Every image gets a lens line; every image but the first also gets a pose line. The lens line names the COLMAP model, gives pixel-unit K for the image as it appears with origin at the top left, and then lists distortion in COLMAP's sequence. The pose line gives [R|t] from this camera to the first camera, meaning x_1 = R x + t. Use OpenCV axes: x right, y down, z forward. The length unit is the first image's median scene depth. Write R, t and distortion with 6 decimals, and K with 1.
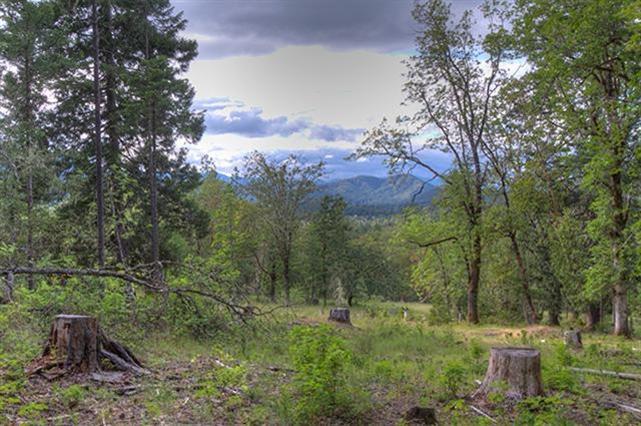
lens RADIAL K [[612.2, 0, 313.6], [0, 612.2, 213.7], [0, 0, 1]] dist [0.014825, 0.000000]
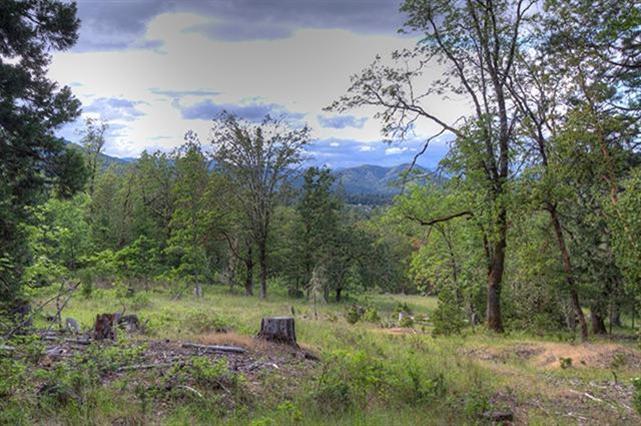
lens RADIAL K [[612.2, 0, 311.0], [0, 612.2, 213.4], [0, 0, 1]] dist [0.014825, 0.000000]
pose [[0.999868, 0.010736, -0.012164, 0.045750], [-0.010521, 0.999790, 0.017576, 0.026821], [0.012350, -0.017446, 0.999772, 0.242286]]
